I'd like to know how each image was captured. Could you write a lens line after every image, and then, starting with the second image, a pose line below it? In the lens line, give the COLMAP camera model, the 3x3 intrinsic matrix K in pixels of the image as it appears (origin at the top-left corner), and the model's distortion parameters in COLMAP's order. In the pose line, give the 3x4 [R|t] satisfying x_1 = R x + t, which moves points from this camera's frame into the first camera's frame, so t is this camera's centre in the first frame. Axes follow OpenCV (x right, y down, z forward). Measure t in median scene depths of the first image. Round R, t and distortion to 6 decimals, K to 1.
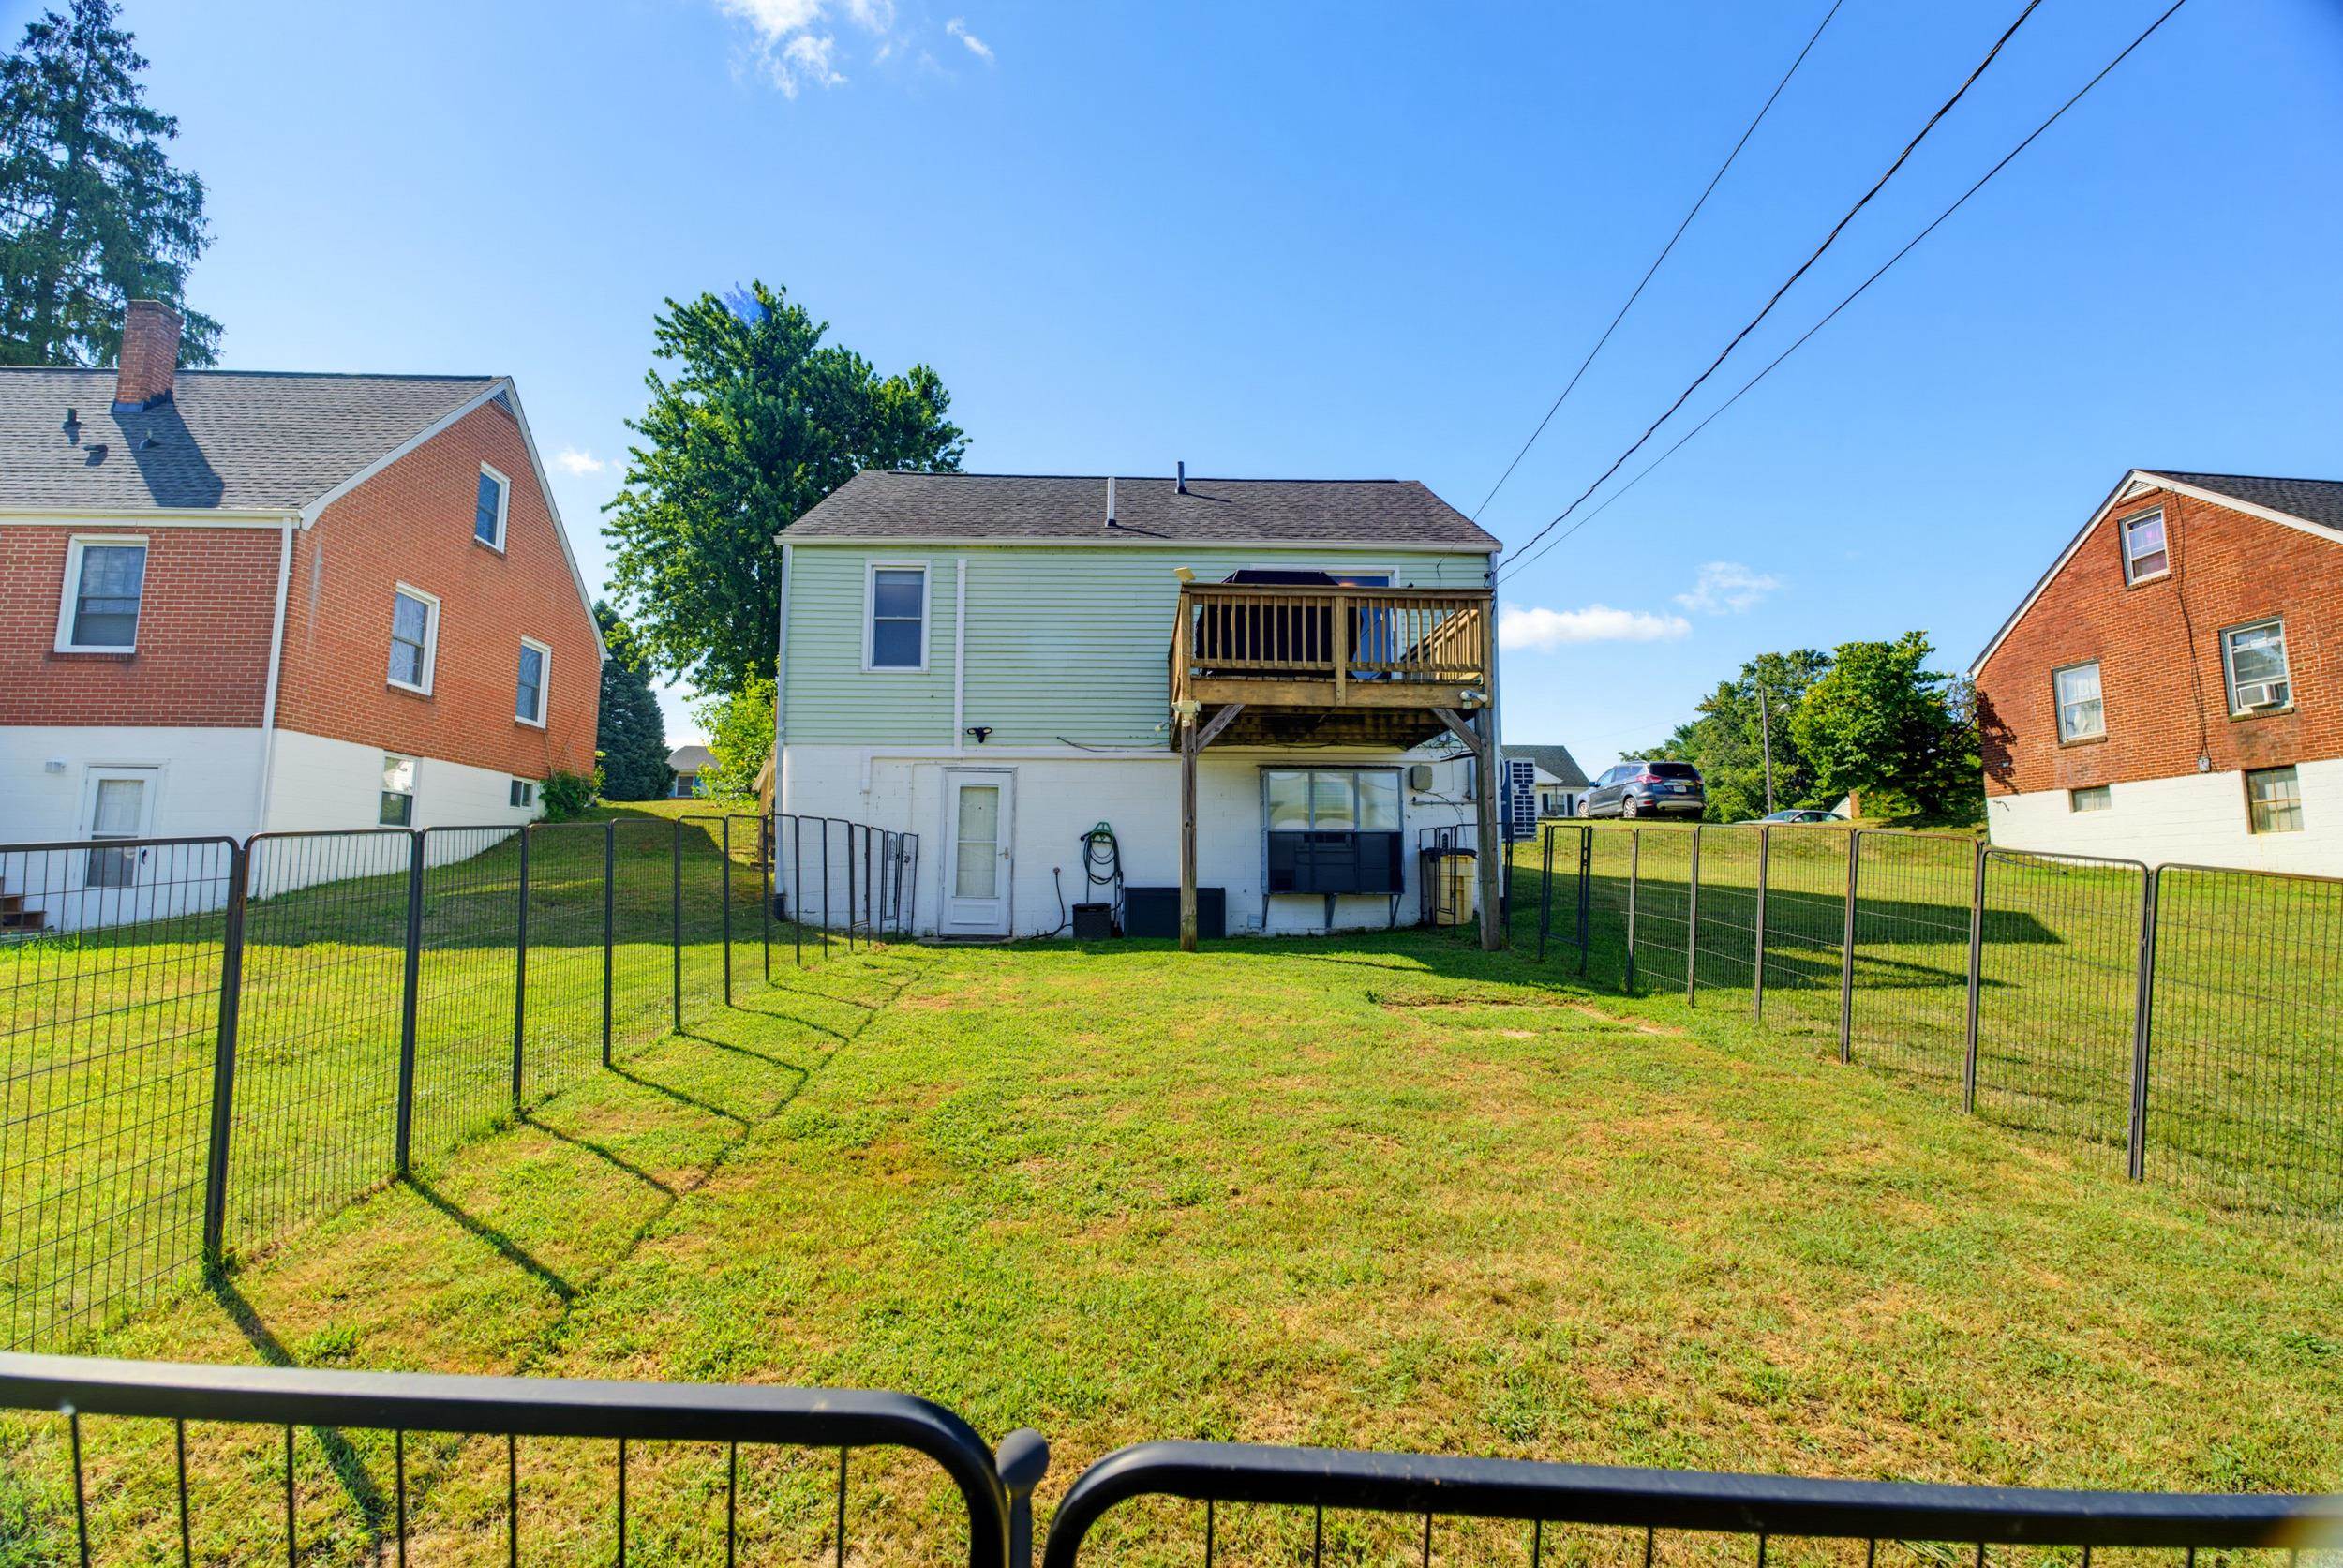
lens RADIAL K [[1003.2, 0, 1172.1], [0, 1003.2, 774.6], [0, 0, 1]] dist [0.000291, -0.008623]
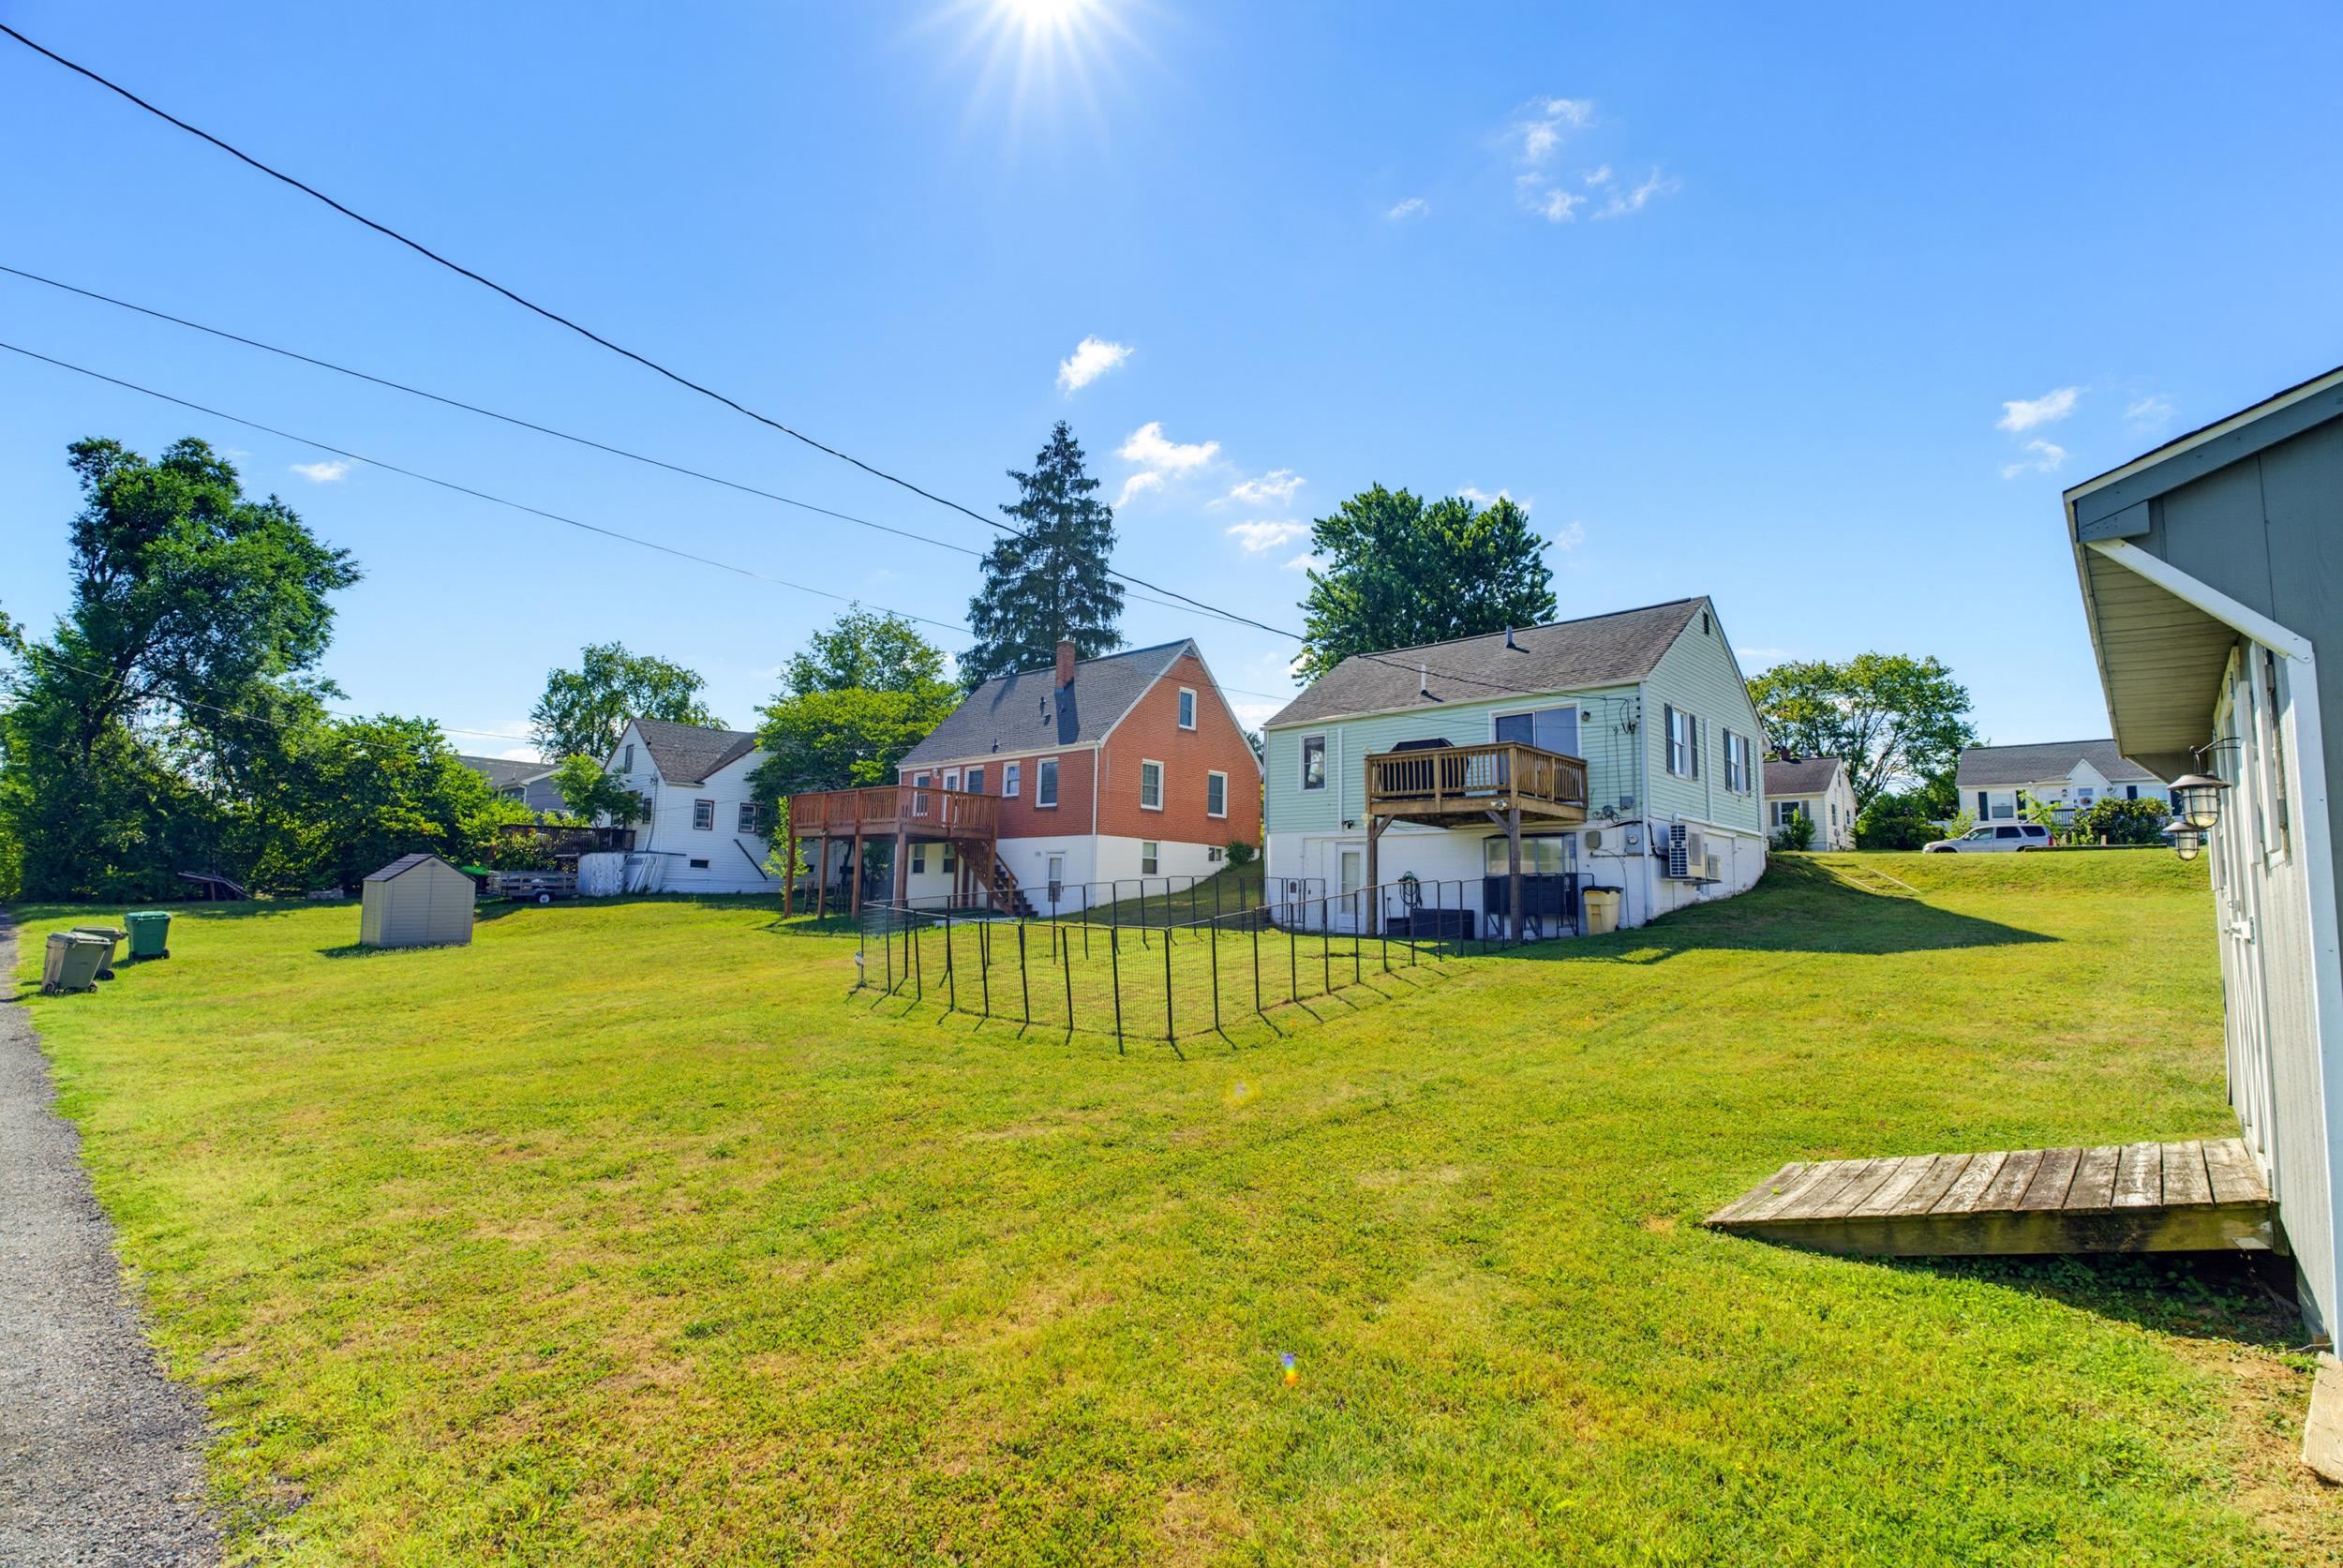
lens RADIAL K [[1060.2, 0, 1172.9], [0, 1060.2, 780.4], [0, 0, 1]] dist [-0.001784, -0.000399]
pose [[0.690011, -0.070509, -0.720356, 0.710955], [0.062475, 0.997331, -0.037776, -0.047639], [0.721097, -0.018939, 0.692575, -0.412715]]
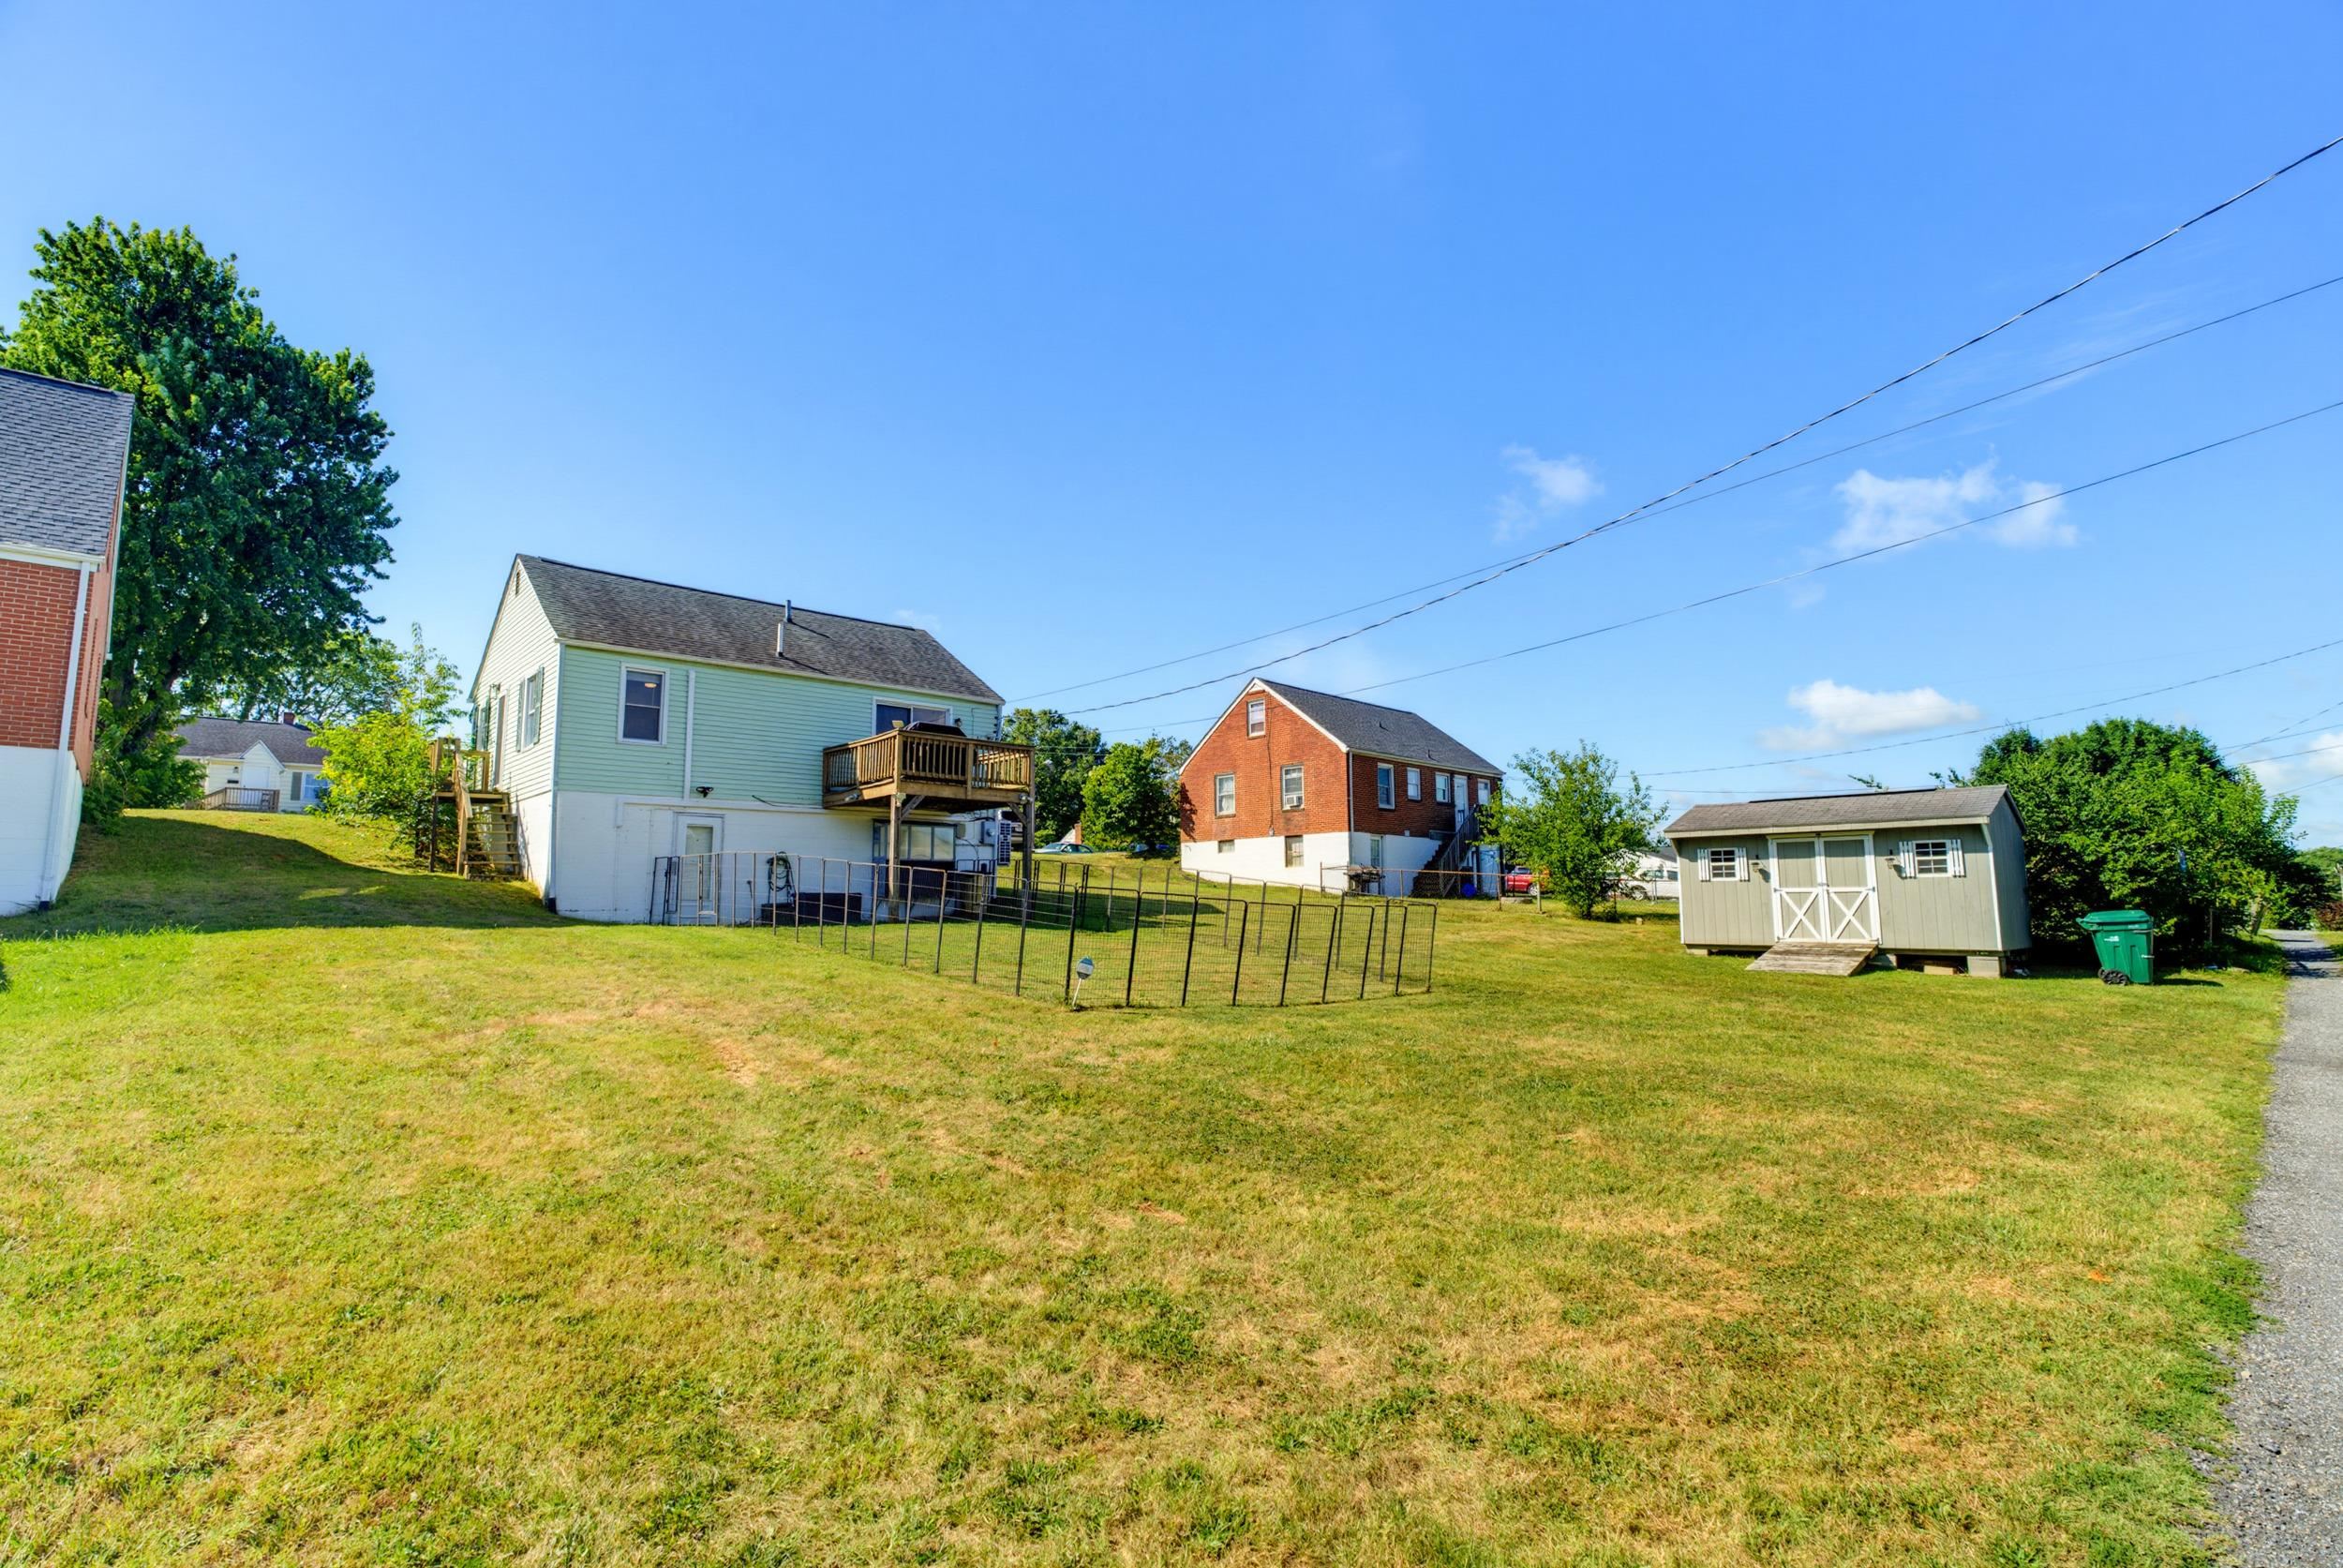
lens RADIAL K [[1060.2, 0, 1172.9], [0, 1060.2, 780.4], [0, 0, 1]] dist [-0.001784, -0.000399]
pose [[0.752721, 0.066771, 0.654945, -0.505398], [-0.064631, 0.997532, -0.027417, -0.041779], [-0.655160, -0.021693, 0.755179, -0.470776]]
